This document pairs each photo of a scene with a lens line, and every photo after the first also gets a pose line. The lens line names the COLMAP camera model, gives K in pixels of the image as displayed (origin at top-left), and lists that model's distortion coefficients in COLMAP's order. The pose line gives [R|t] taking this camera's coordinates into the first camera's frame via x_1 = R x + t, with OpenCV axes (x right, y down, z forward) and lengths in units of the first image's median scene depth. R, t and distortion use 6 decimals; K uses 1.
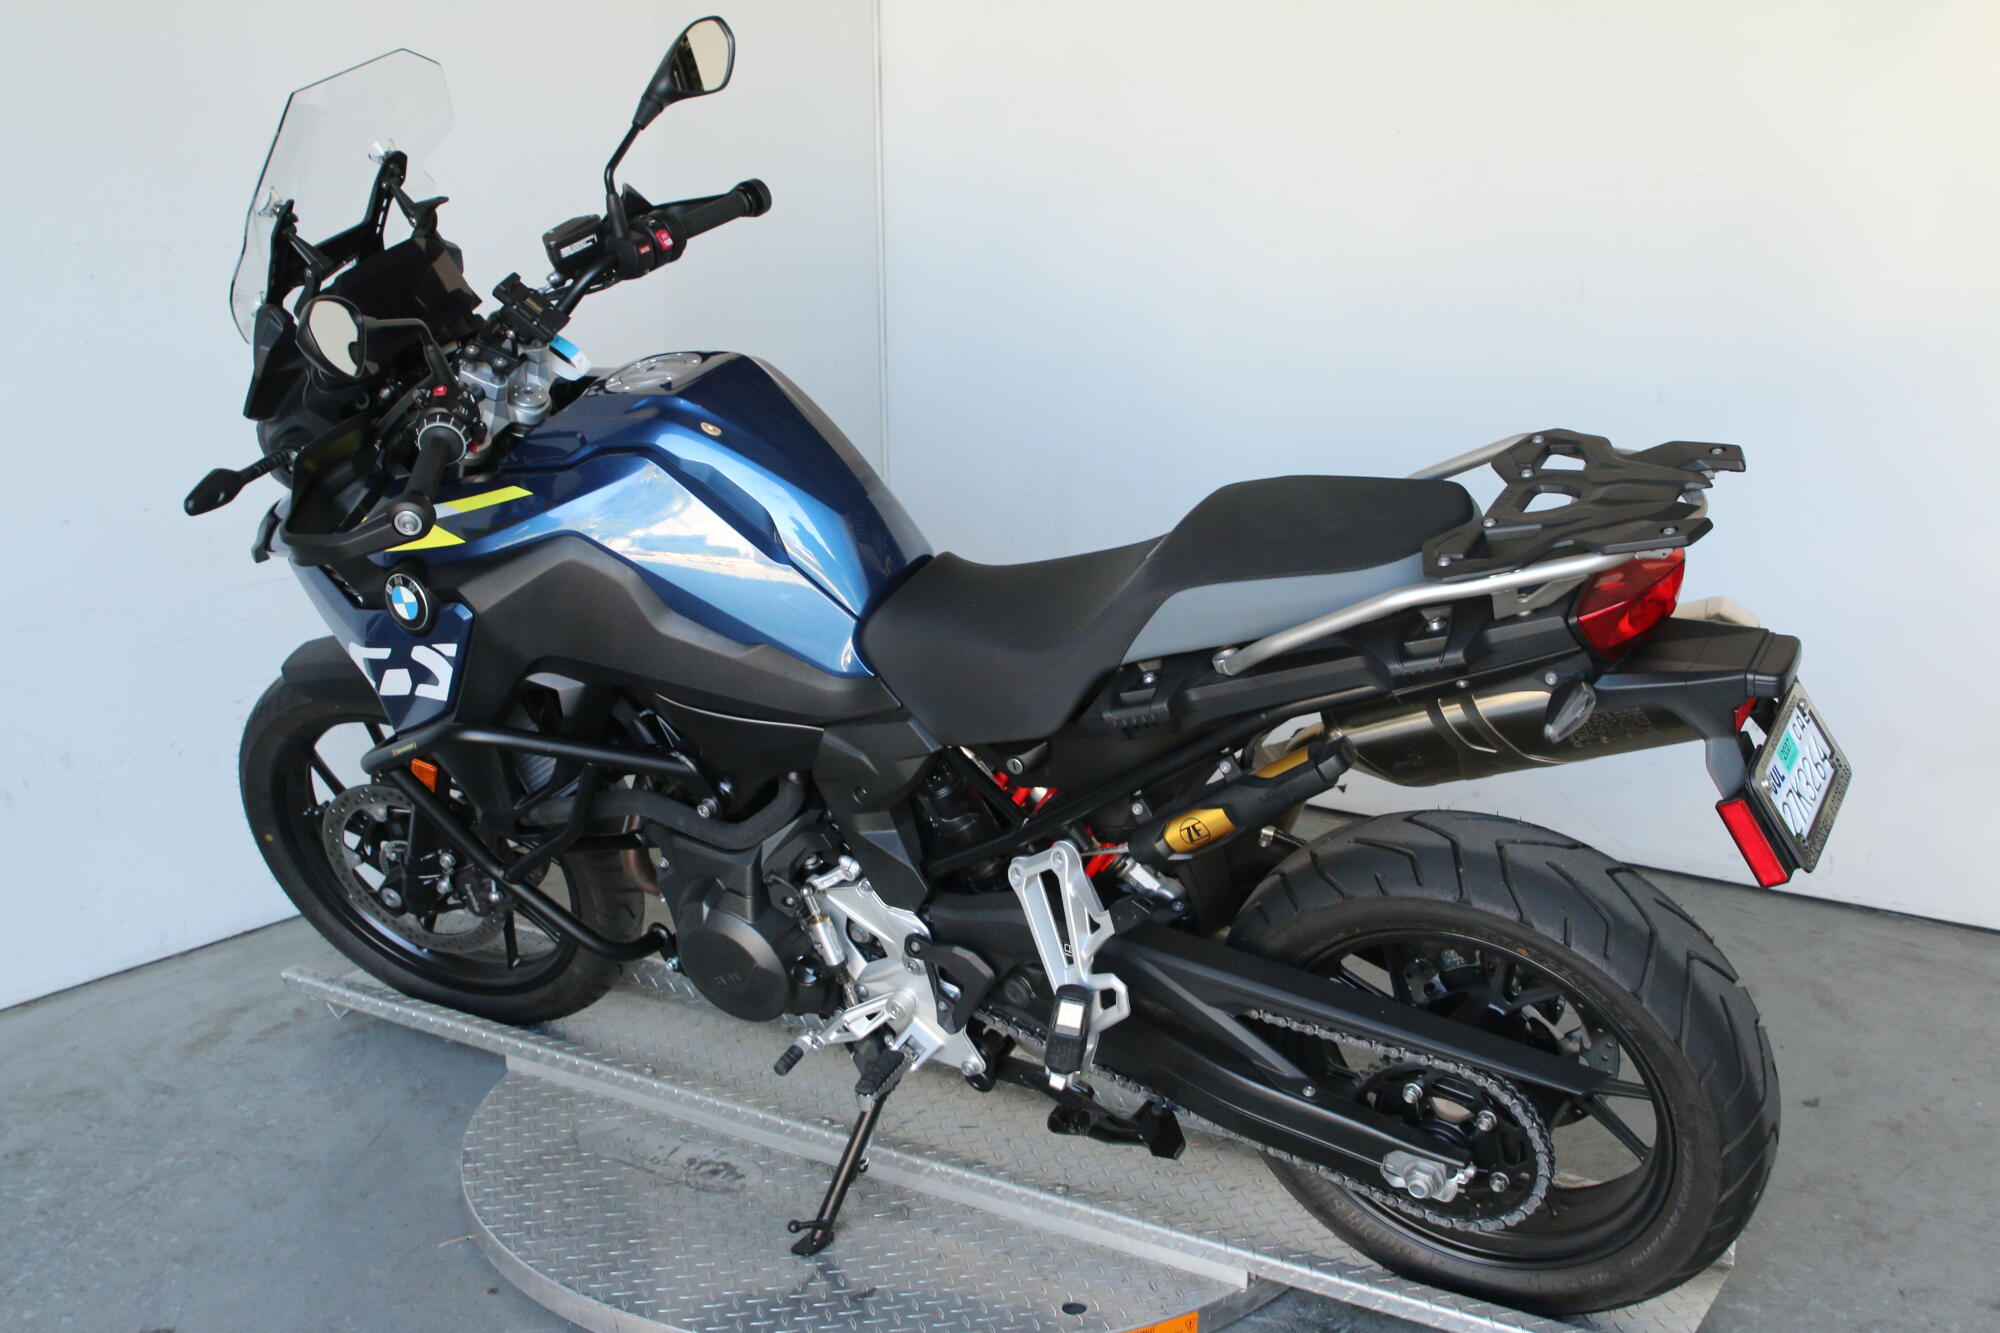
lens RADIAL K [[2197.0, 0, 1012.4], [0, 2197.0, 683.7], [0, 0, 1]] dist [-0.097673, 0.000000]
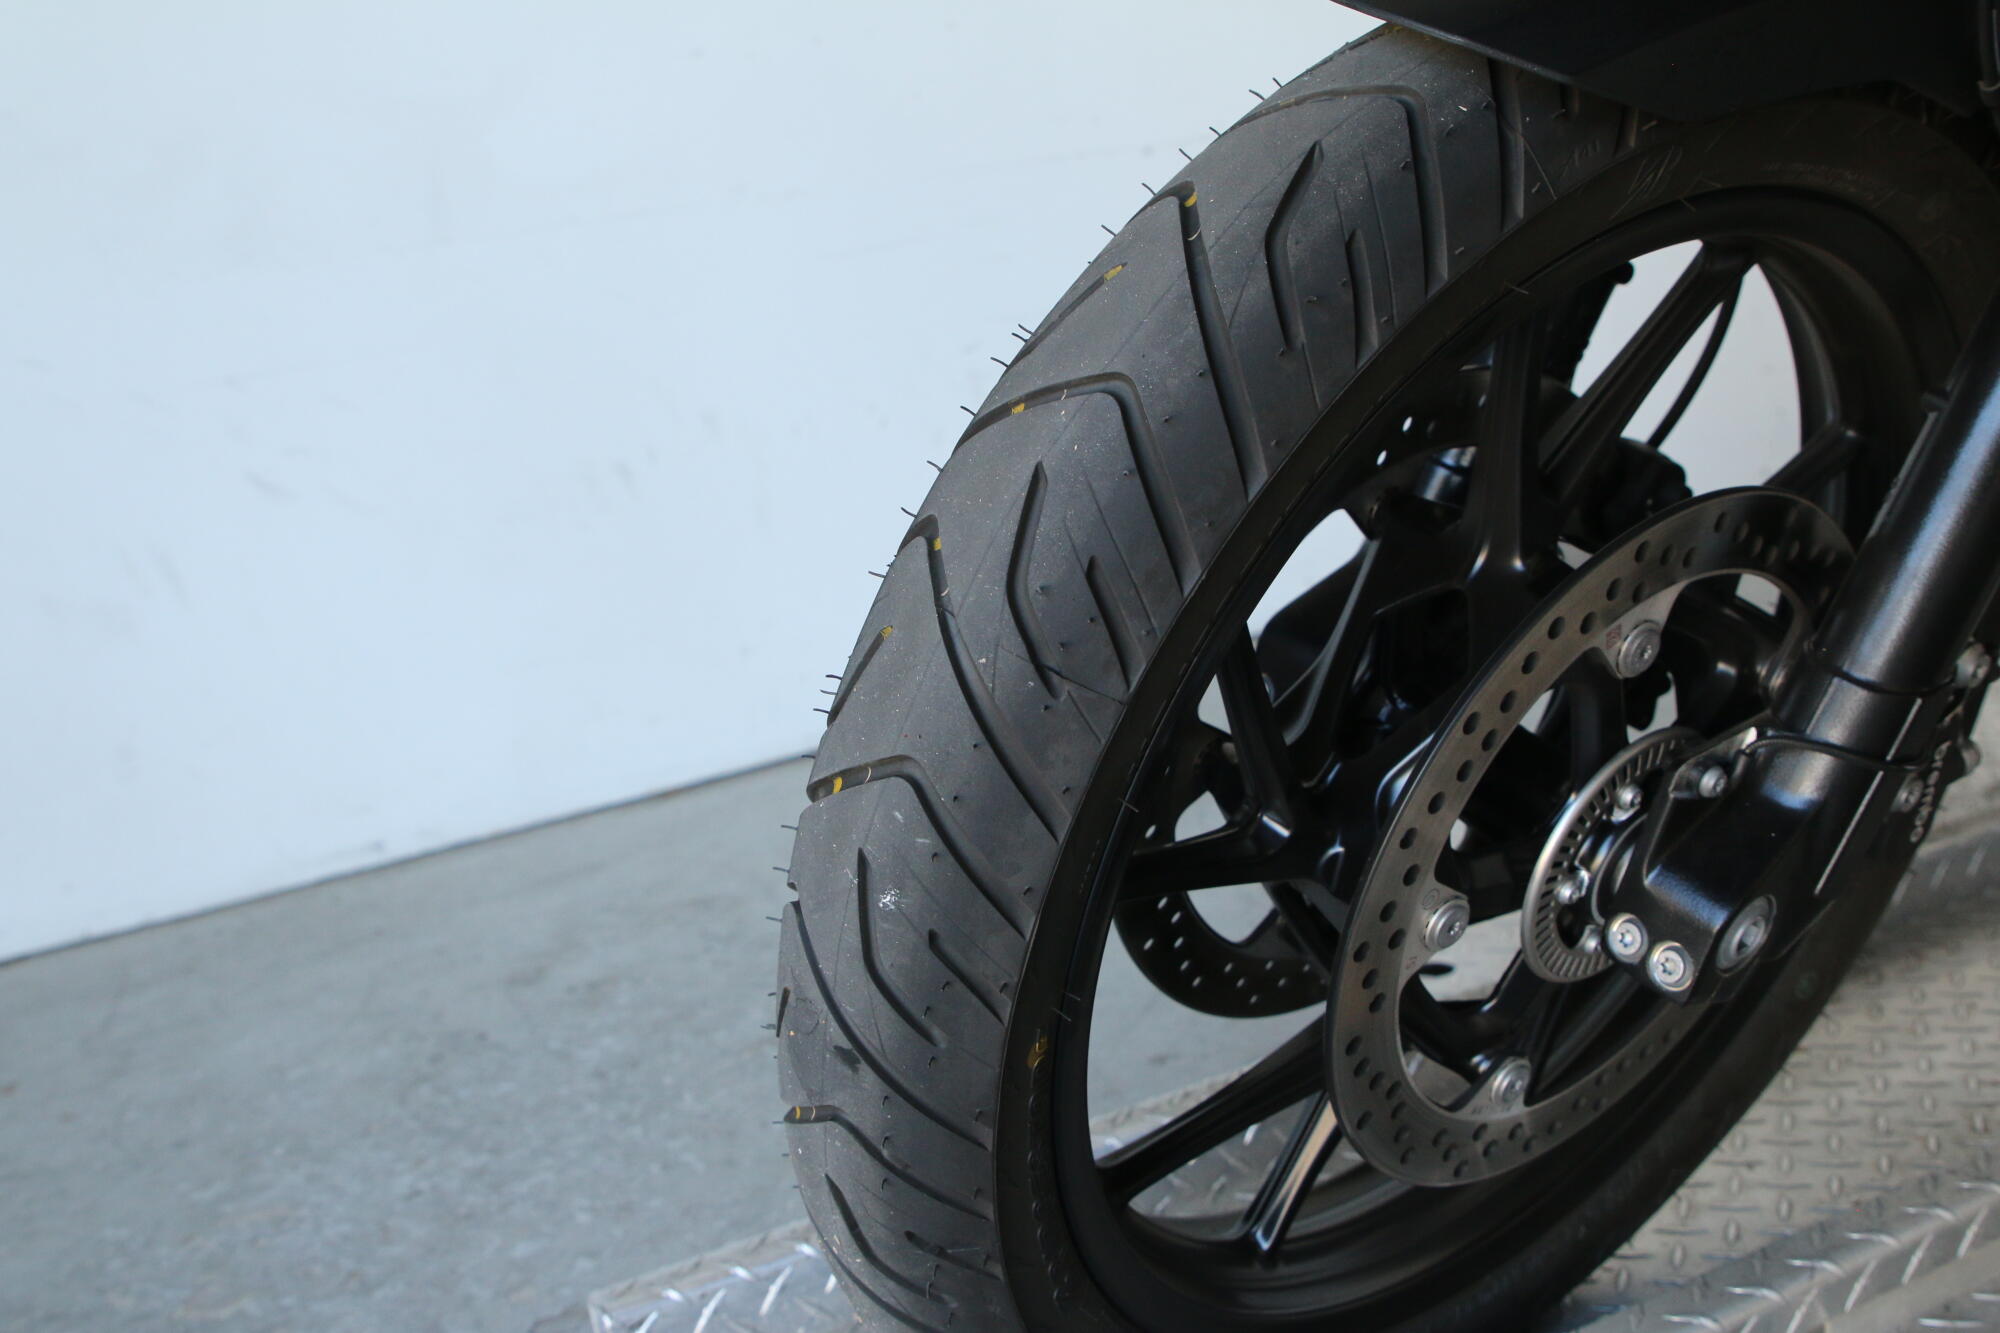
lens RADIAL K [[2197.0, 0, 1002.9], [0, 2197.0, 662.0], [0, 0, 1]] dist [-0.097673, 0.000000]
pose [[0.932744, -0.027125, -0.359518, -0.129357], [0.025829, 0.999631, -0.008407, 0.132323], [0.359614, -0.001445, 0.933100, 0.453792]]
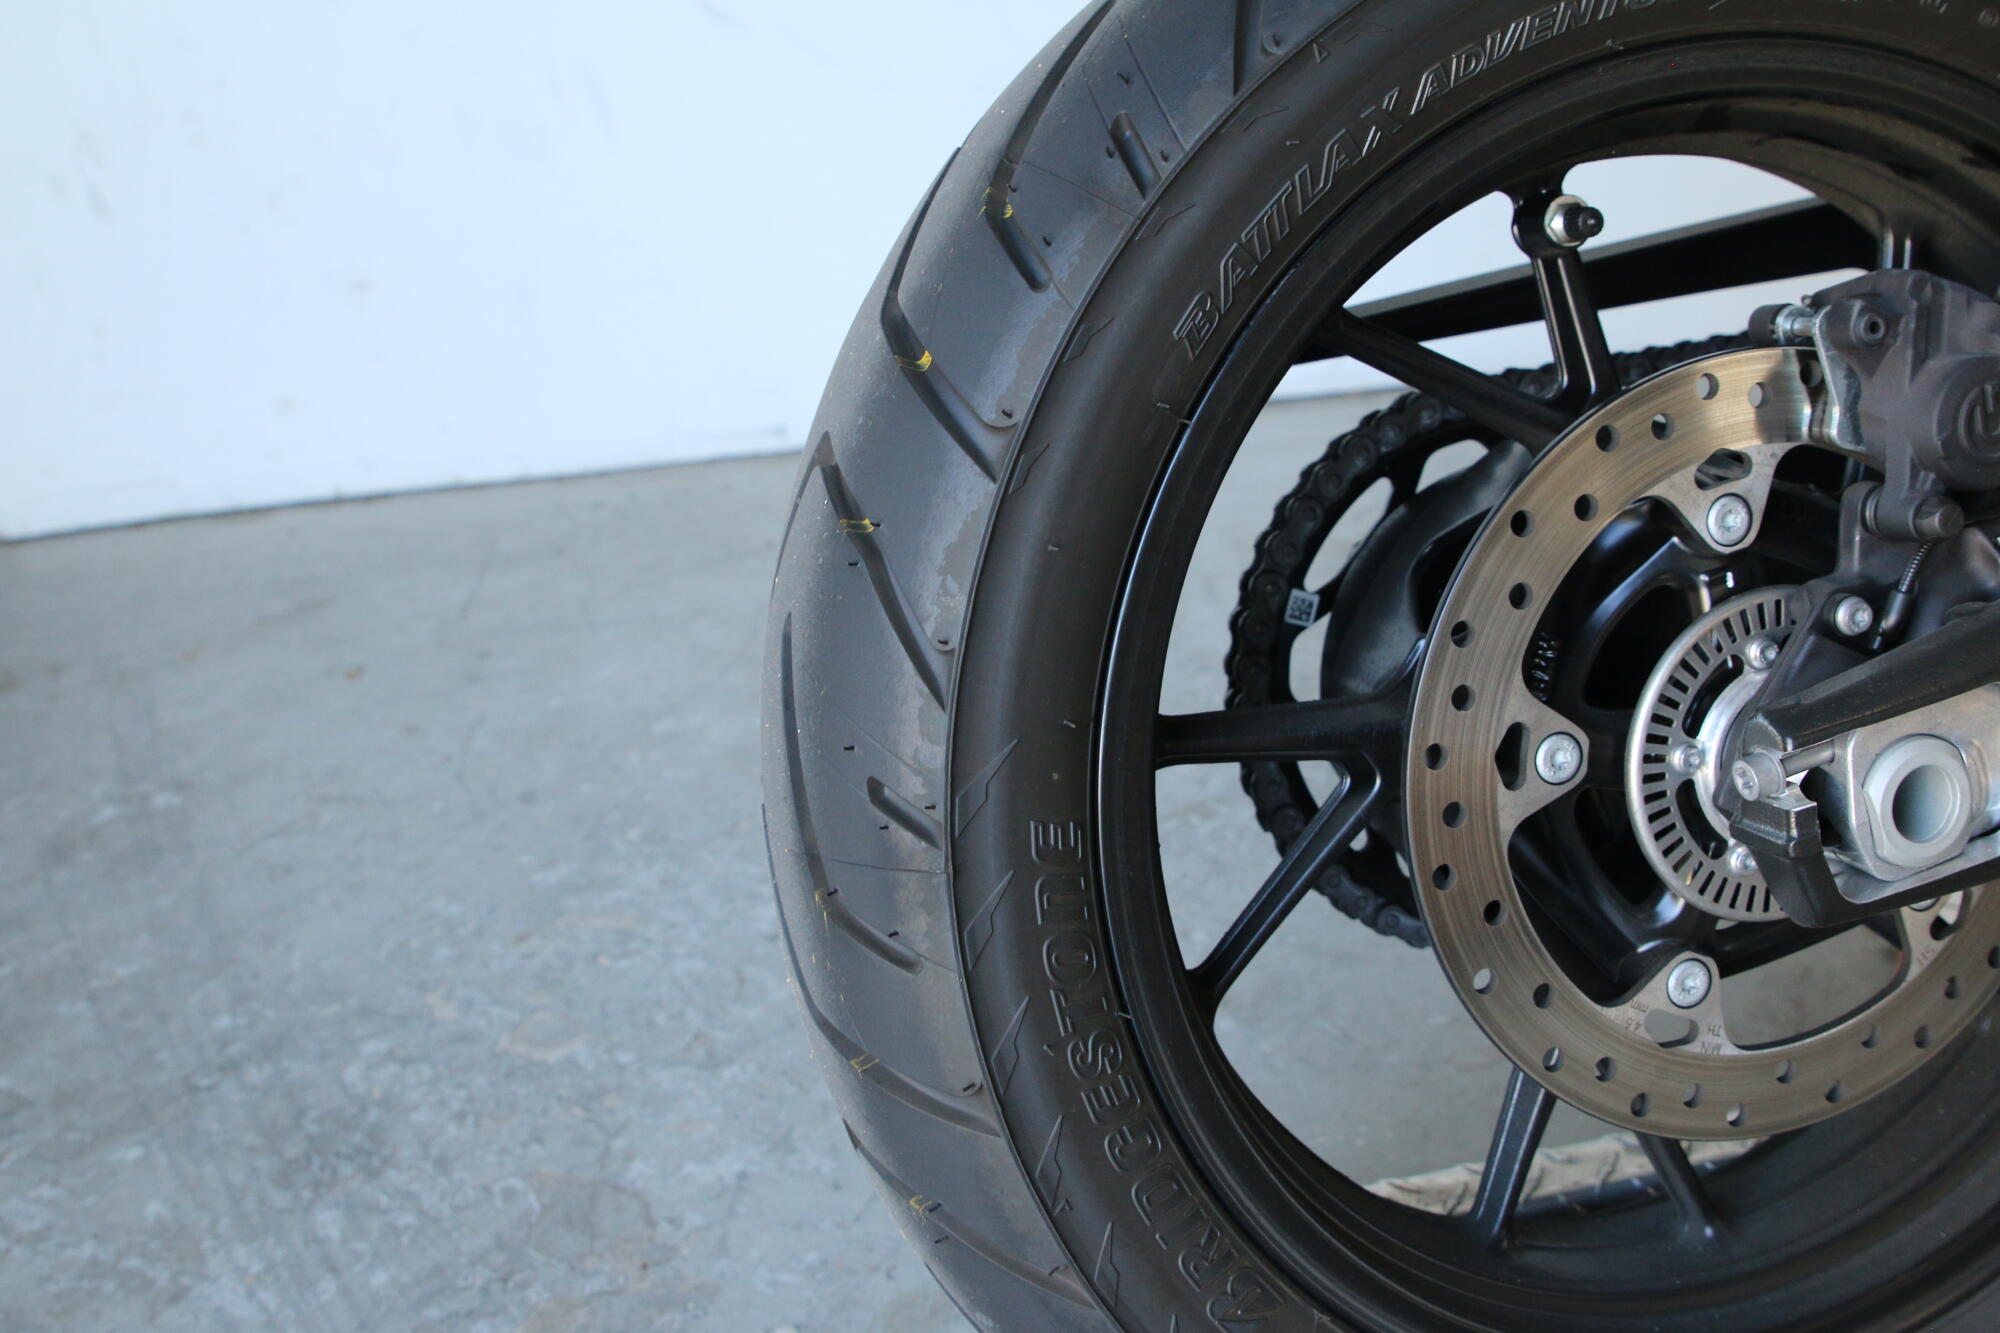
lens RADIAL K [[2197.0, 0, 974.5], [0, 2197.0, 627.4], [0, 0, 1]] dist [-0.097673, 0.000000]
pose [[0.841726, 0.228084, -0.489362, -0.200519], [-0.138846, 0.967347, 0.212042, 0.090639], [0.521746, -0.110535, 0.845910, 0.522194]]
